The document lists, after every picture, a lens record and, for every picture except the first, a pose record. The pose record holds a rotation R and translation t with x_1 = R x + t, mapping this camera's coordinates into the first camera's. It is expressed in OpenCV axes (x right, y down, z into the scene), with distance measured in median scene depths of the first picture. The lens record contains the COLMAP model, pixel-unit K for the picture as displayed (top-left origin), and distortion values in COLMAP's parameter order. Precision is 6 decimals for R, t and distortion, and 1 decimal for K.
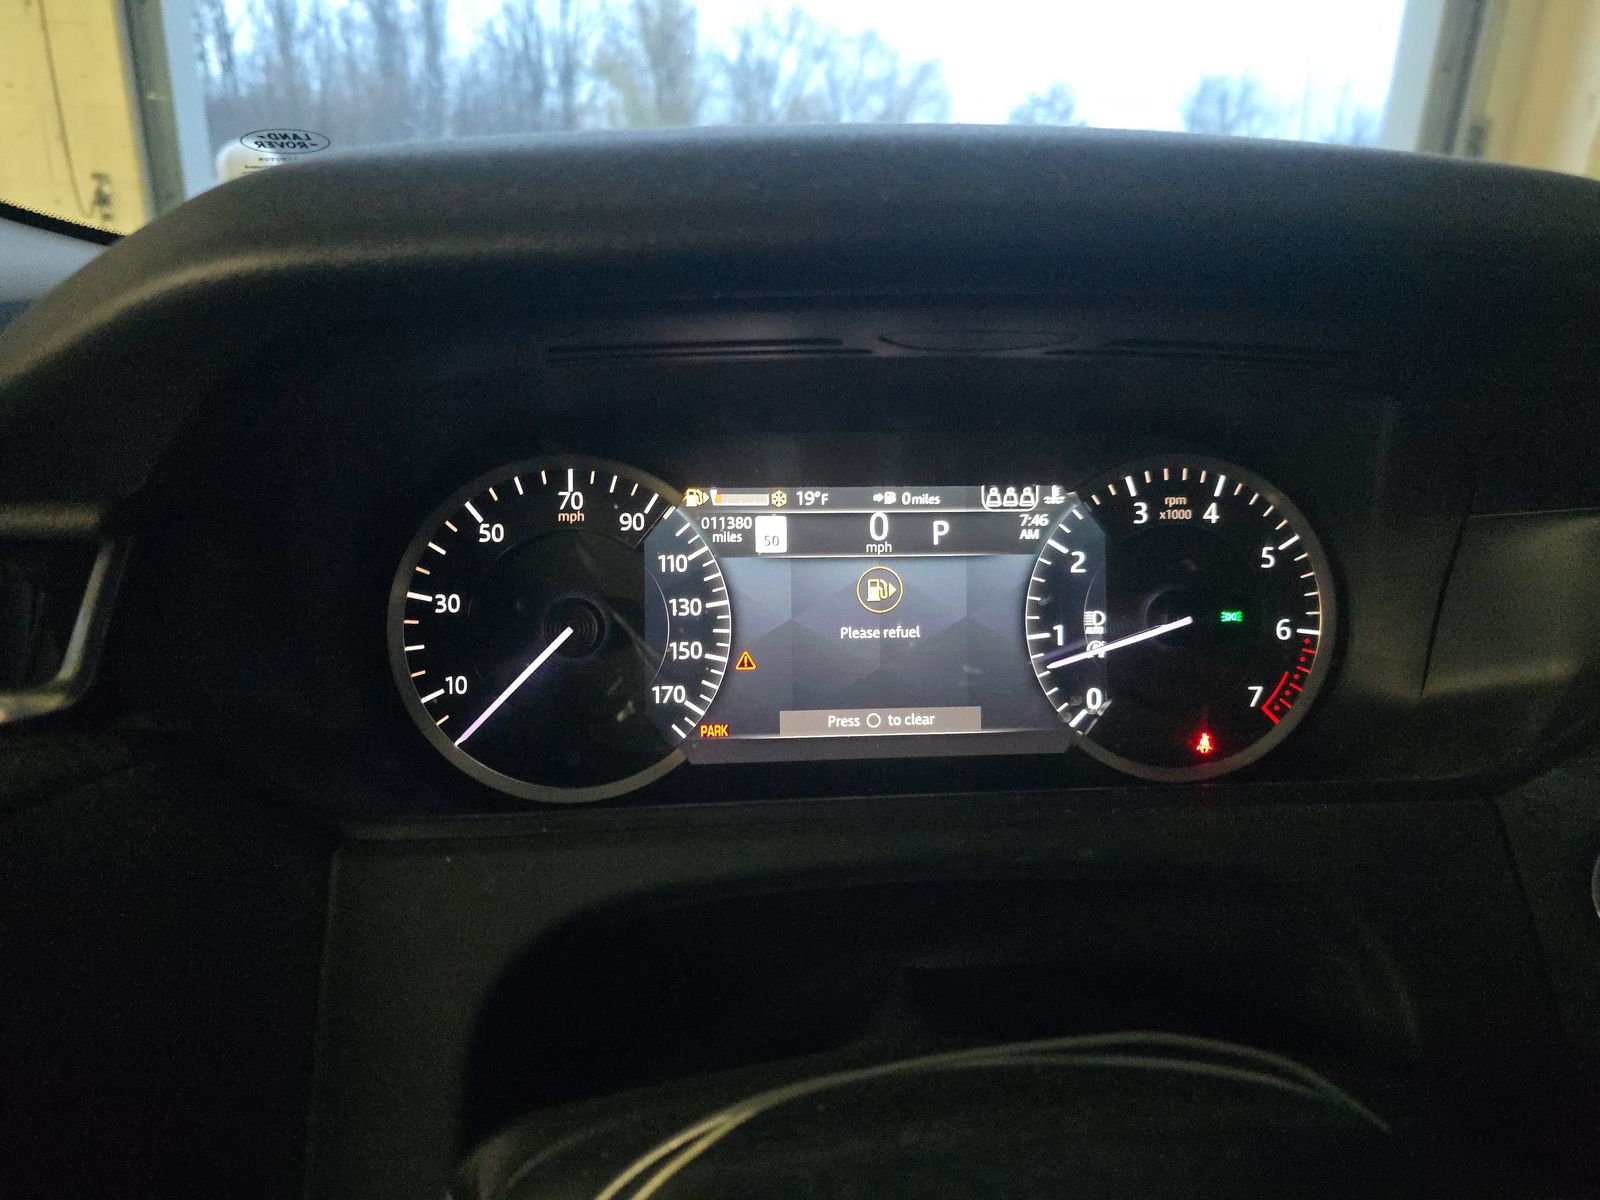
lens RADIAL K [[1086.7, 0, 832.0], [0, 1086.7, 641.8], [0, 0, 1]] dist [0.031961, -0.007577]
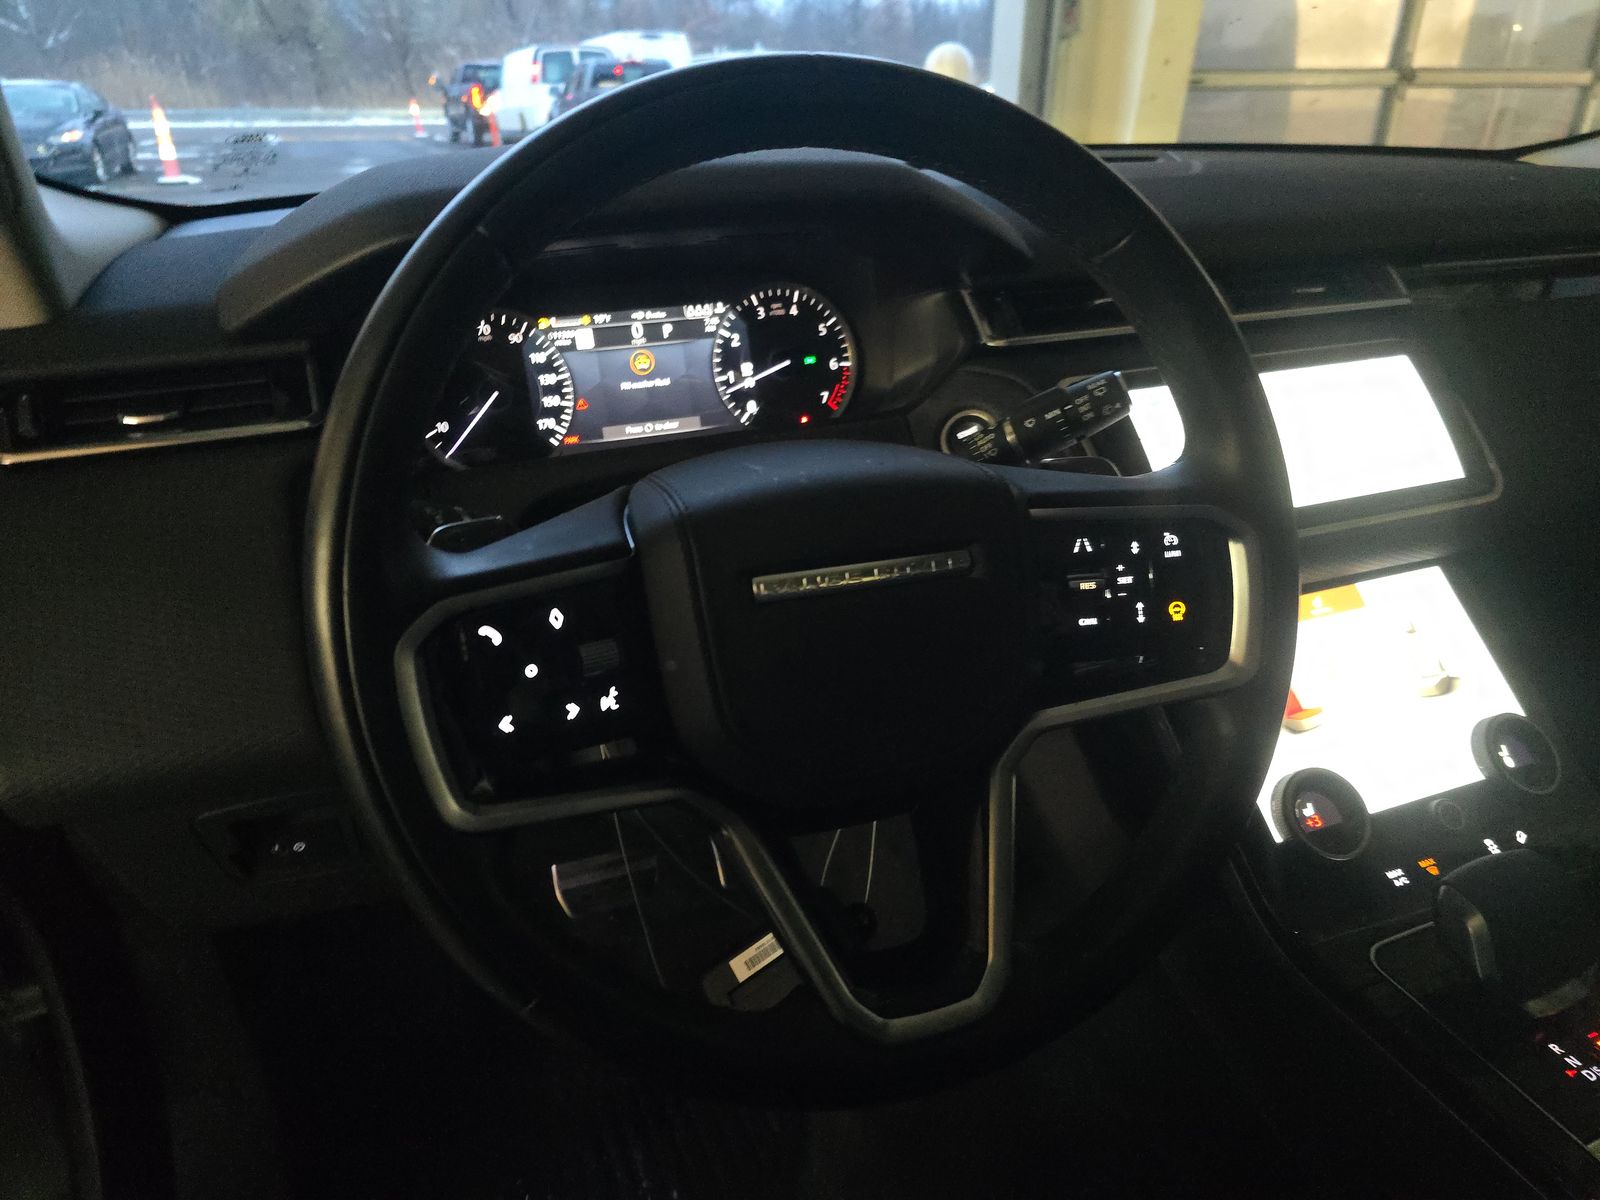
lens RADIAL K [[1086.7, 0, 812.7], [0, 1086.7, 611.5], [0, 0, 1]] dist [0.031961, -0.007577]
pose [[0.958637, -0.152525, 0.240316, -0.211956], [0.124919, 0.984098, 0.126281, 0.194723], [-0.255755, -0.091037, 0.962446, -1.092567]]
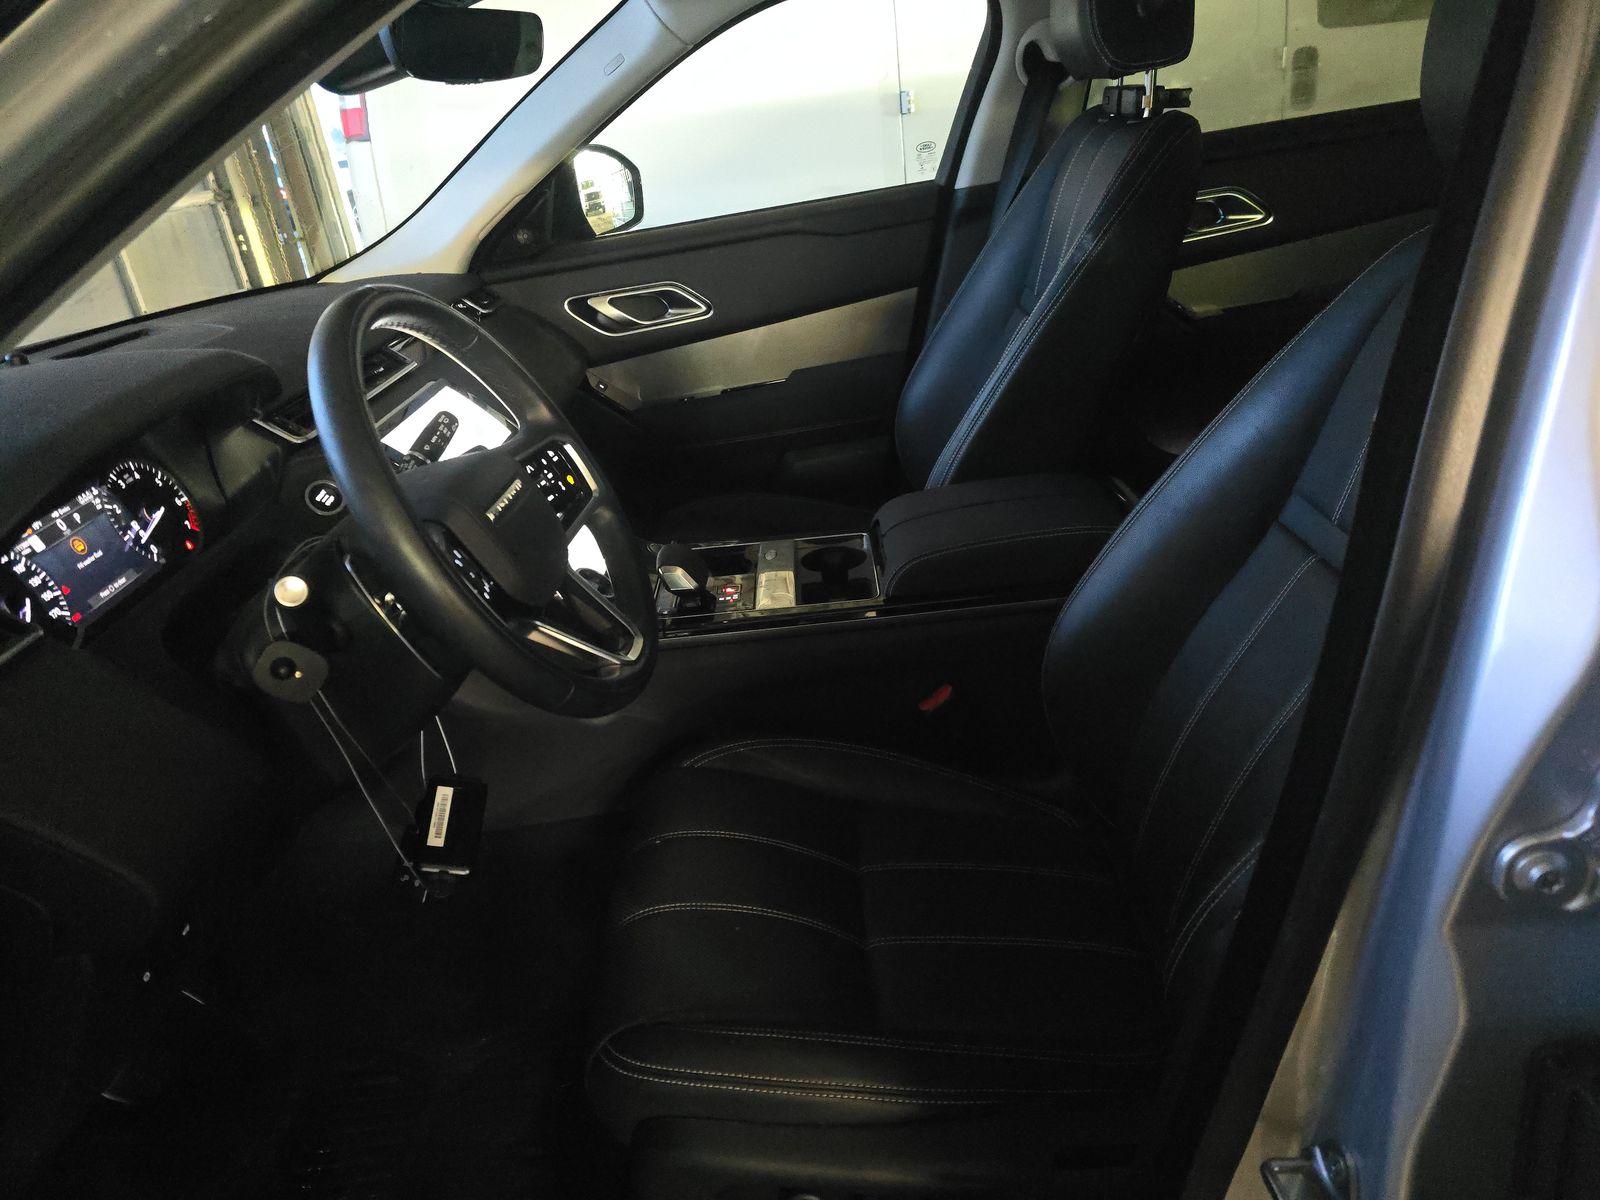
lens RADIAL K [[1086.7, 0, 804.5], [0, 1086.7, 601.6], [0, 0, 1]] dist [0.031961, -0.007577]
pose [[0.092701, -0.462023, 0.882010, -2.174040], [0.454021, 0.807987, 0.375529, -0.139555], [-0.886155, 0.365639, 0.284670, -1.231817]]
